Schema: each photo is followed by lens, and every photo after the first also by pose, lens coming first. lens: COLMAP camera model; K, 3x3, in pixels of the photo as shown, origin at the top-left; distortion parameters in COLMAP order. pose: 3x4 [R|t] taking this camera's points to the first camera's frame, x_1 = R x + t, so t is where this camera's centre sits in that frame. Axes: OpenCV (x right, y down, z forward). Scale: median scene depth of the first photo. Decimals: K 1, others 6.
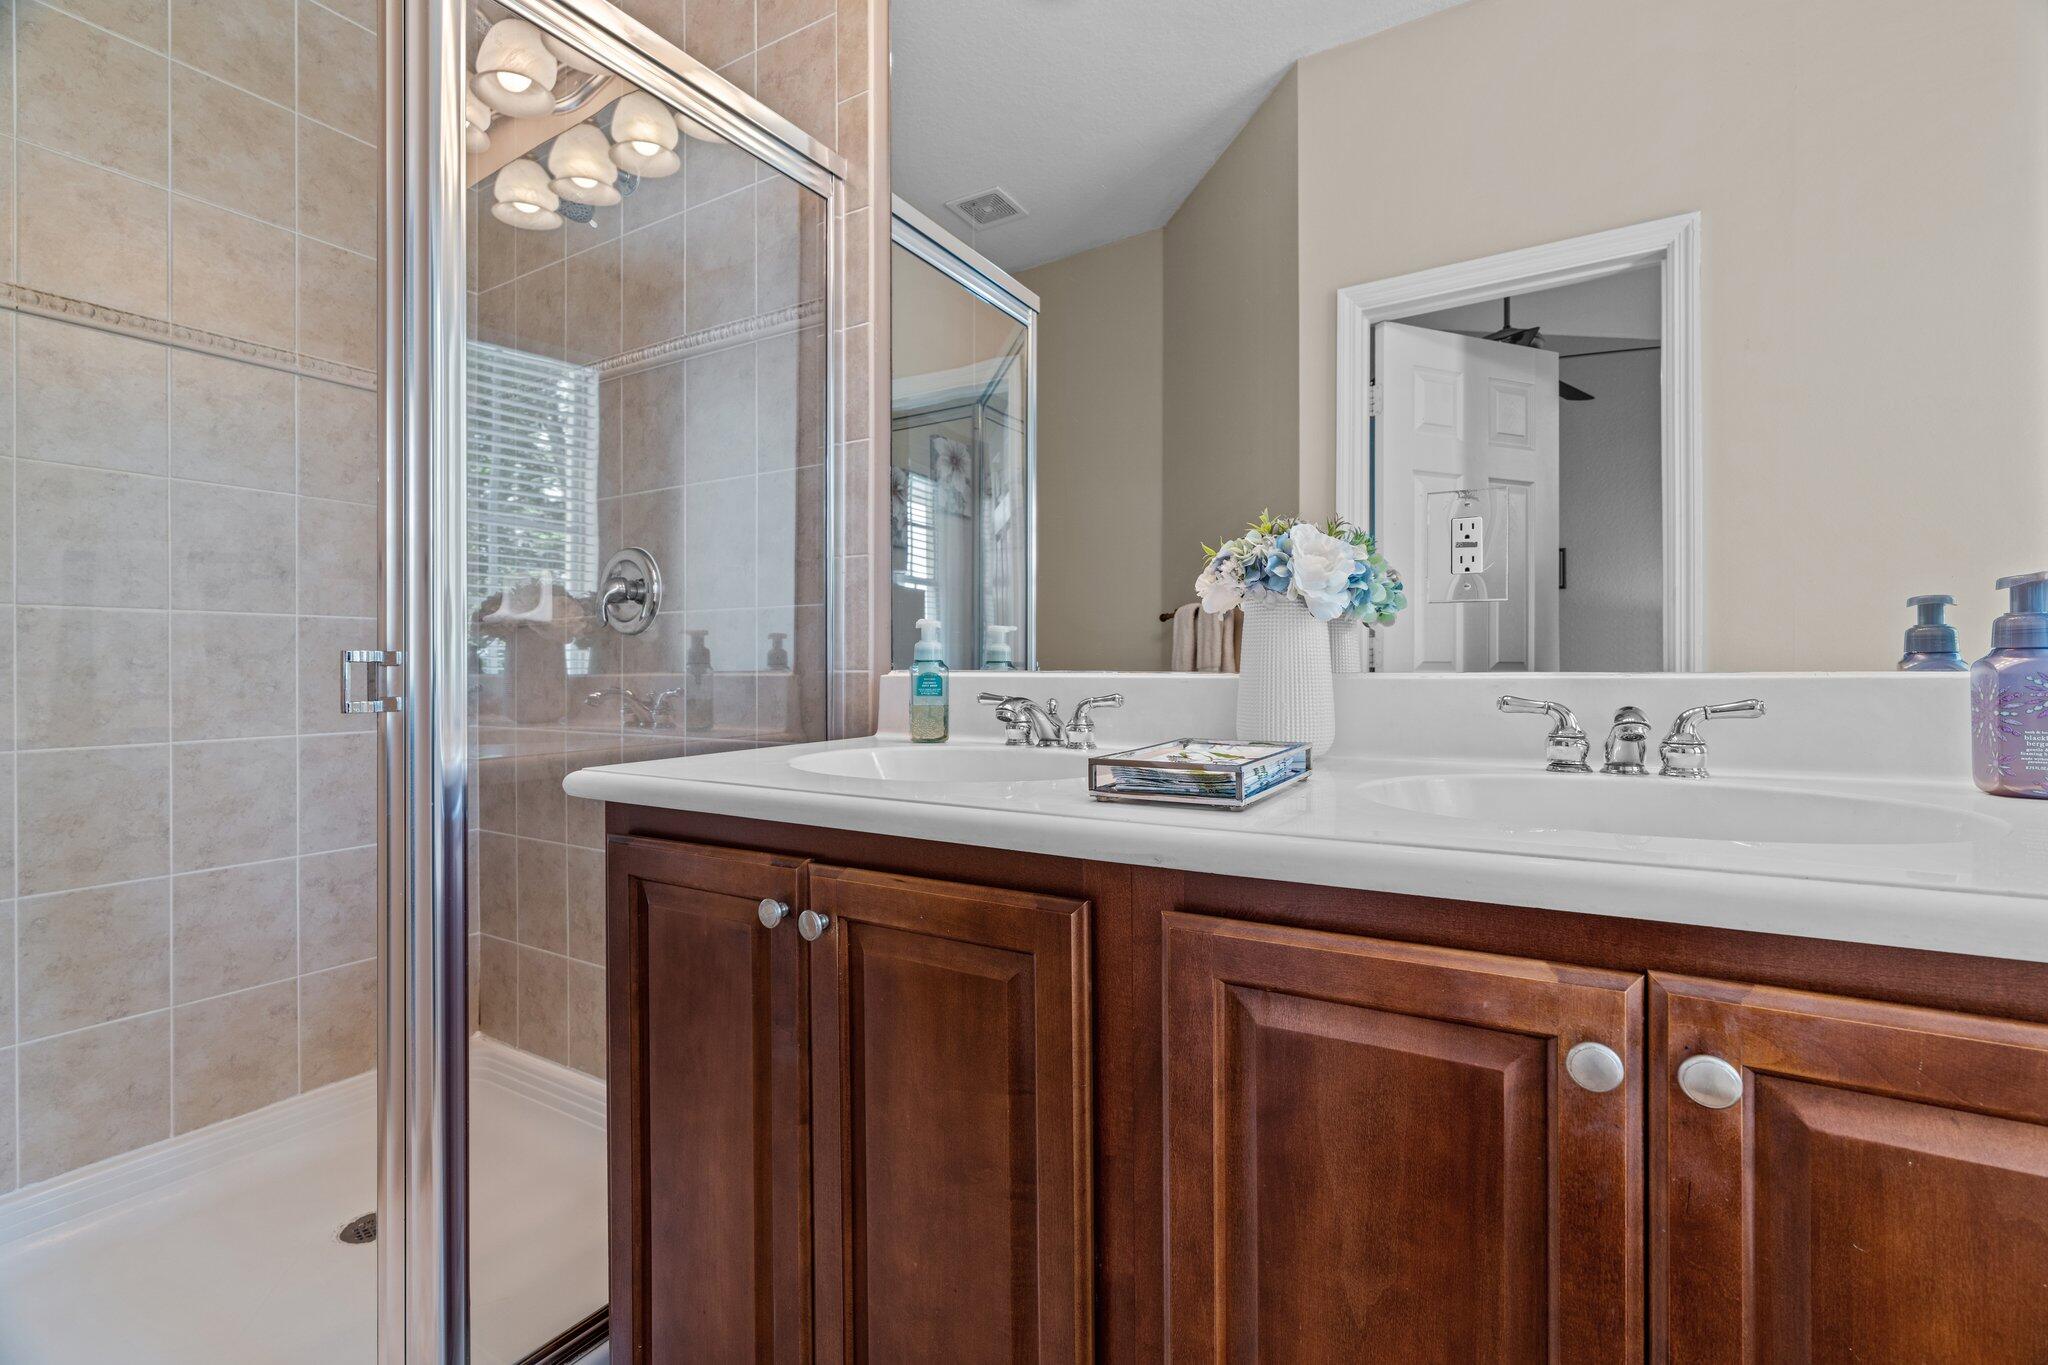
lens RADIAL K [[934.9, 0, 1034.4], [0, 934.9, 665.0], [0, 0, 1]] dist [-0.008958, 0.003256]
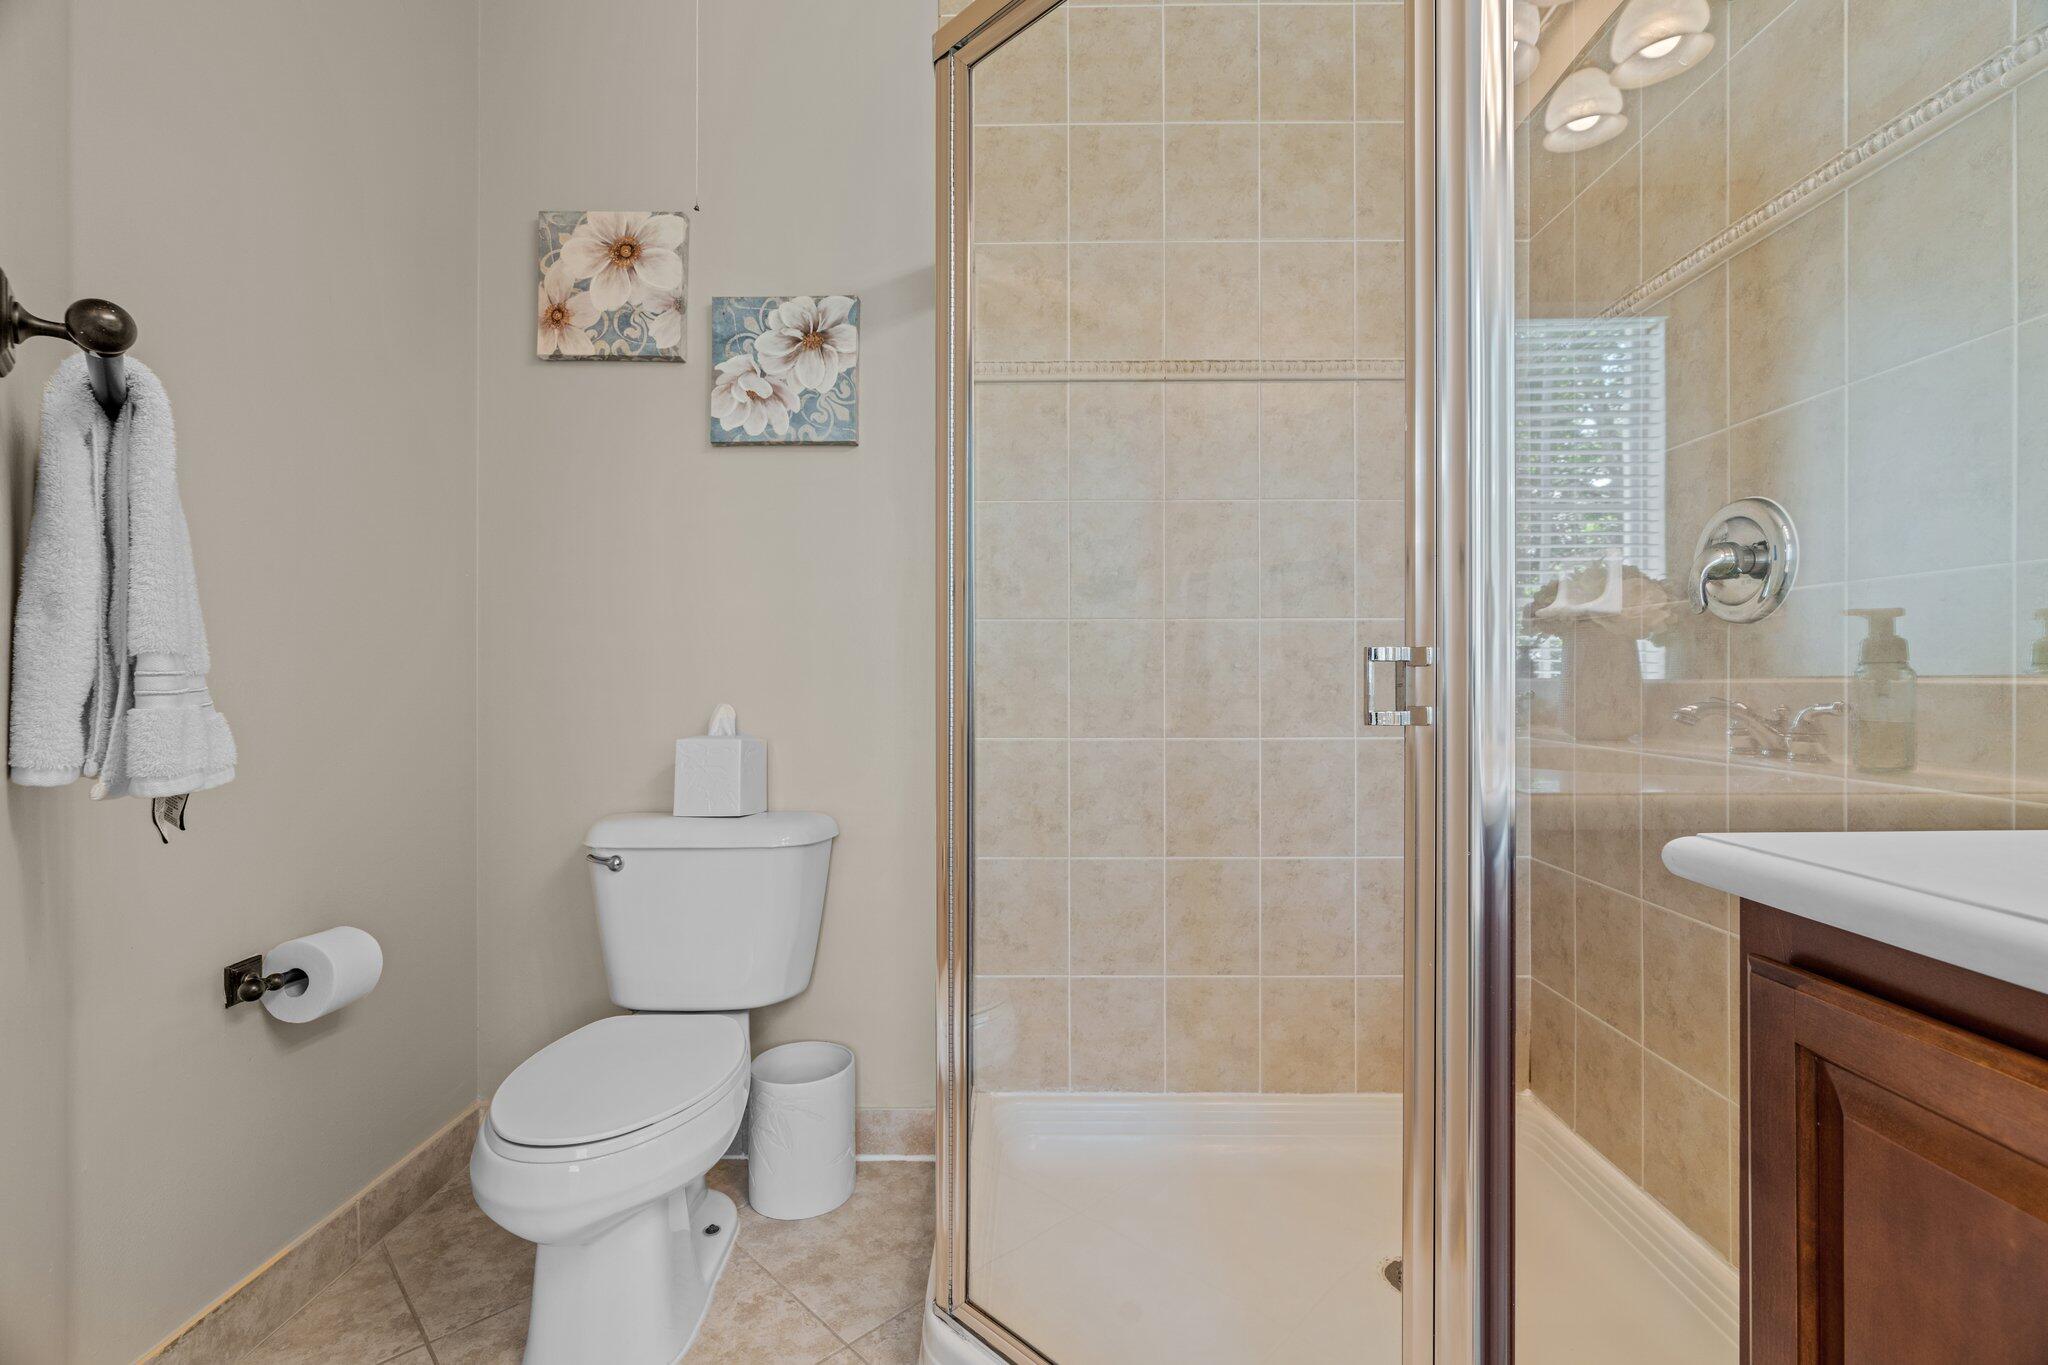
lens RADIAL K [[934.9, 0, 1034.1], [0, 934.9, 673.5], [0, 0, 1]] dist [-0.008958, 0.003256]
pose [[0.518535, 0.002576, -0.855052, -0.110699], [0.000817, 0.999994, 0.003508, 0.002272], [0.855056, -0.002517, 0.518530, 0.183759]]
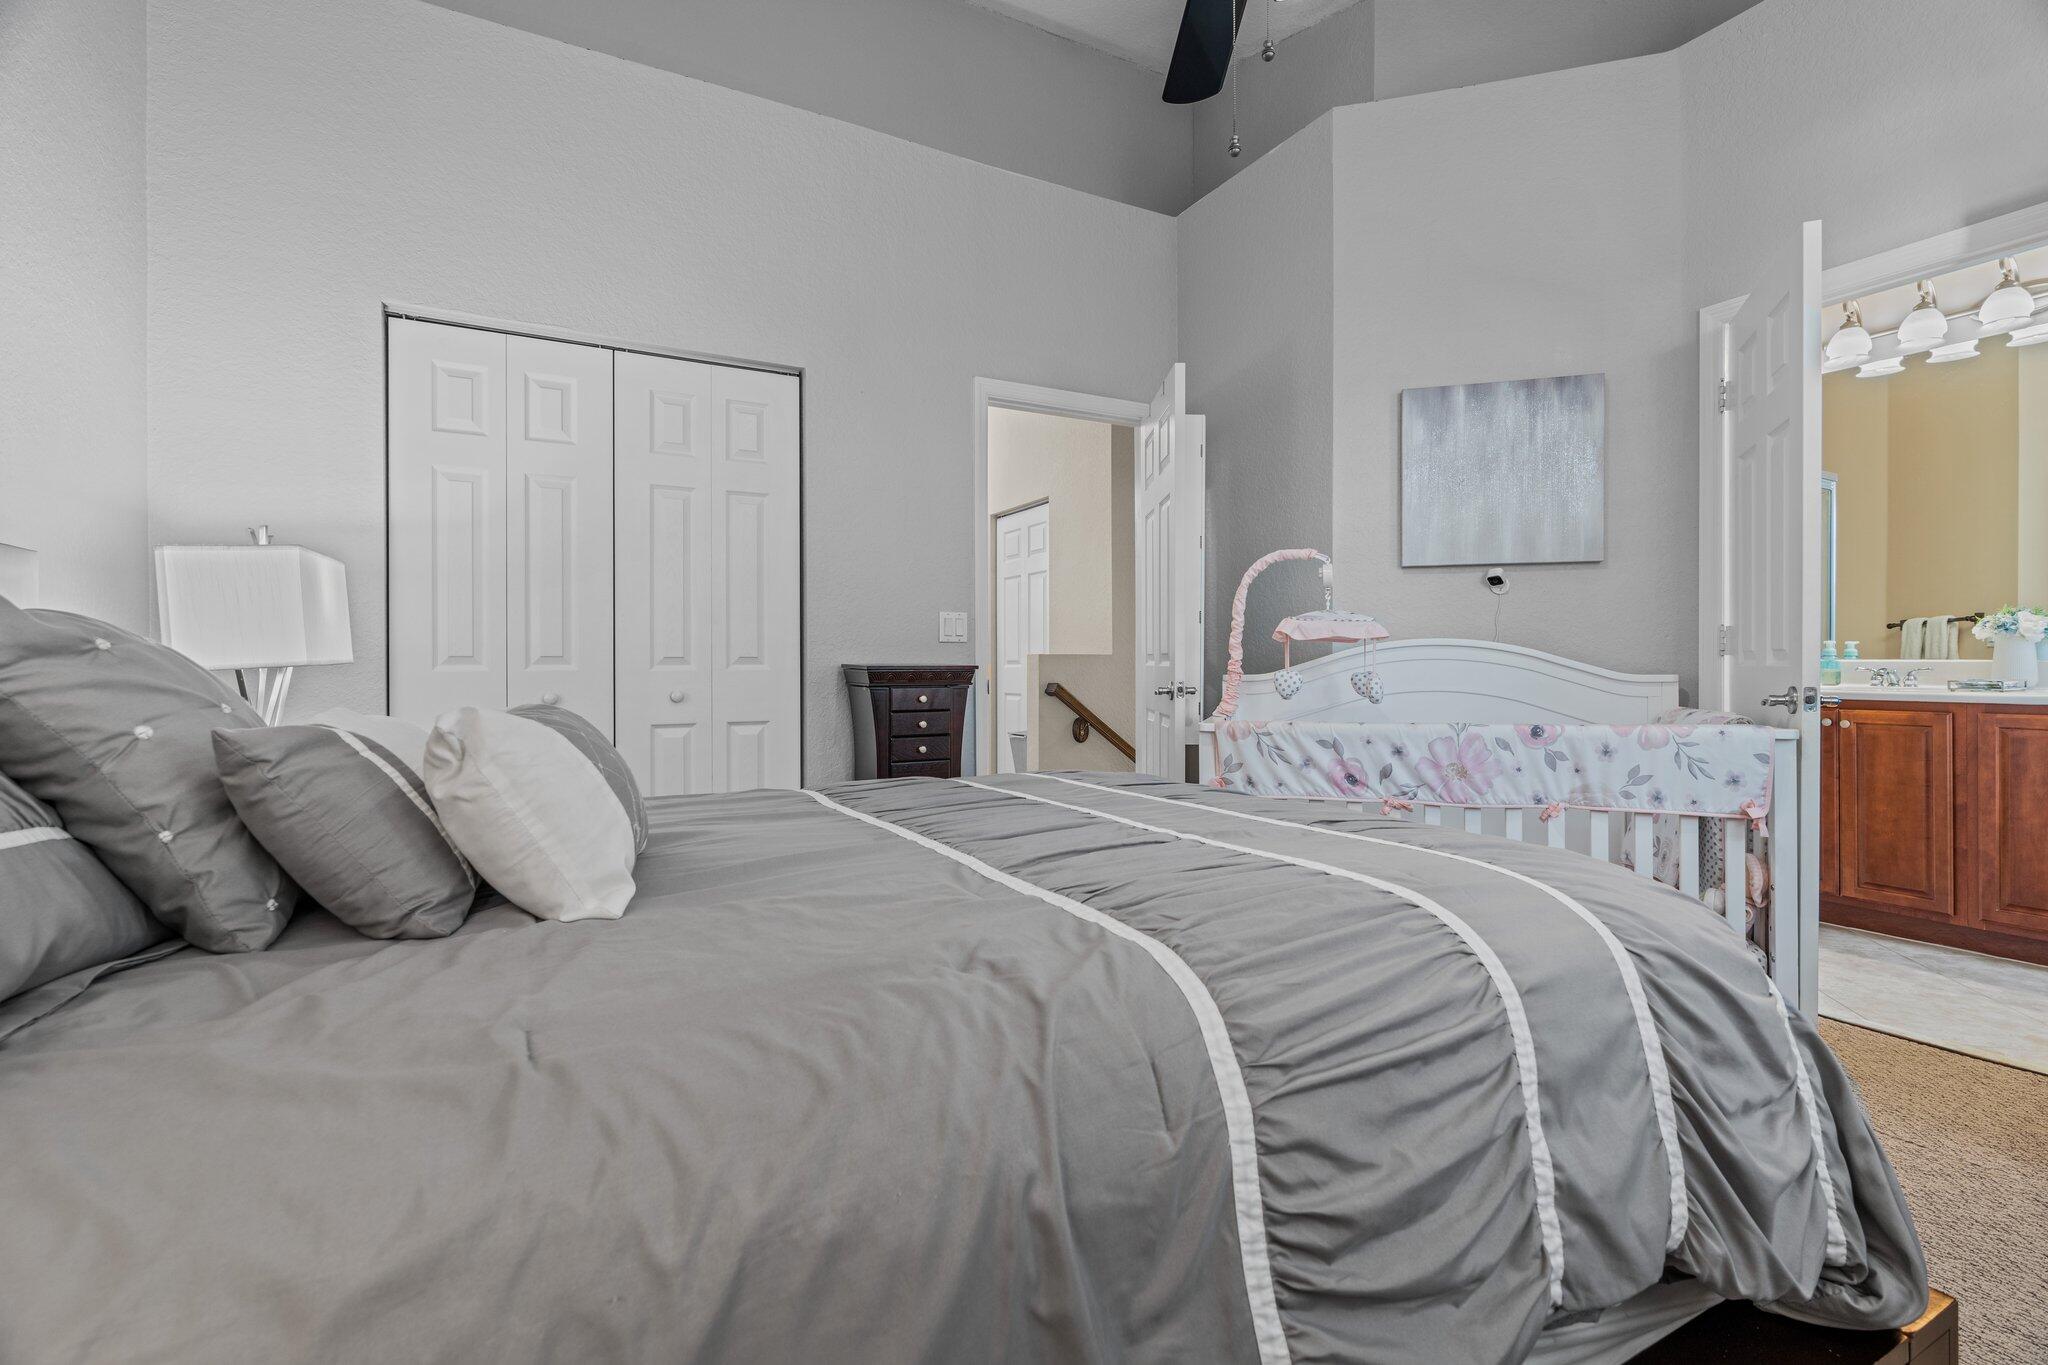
lens RADIAL K [[934.9, 0, 1018.1], [0, 934.9, 678.6], [0, 0, 1]] dist [-0.008958, 0.003256]
pose [[0.864607, 0.004346, -0.502430, -0.652457], [0.007721, 0.999730, 0.021935, -0.011425], [0.502390, -0.022845, 0.864339, -2.088480]]
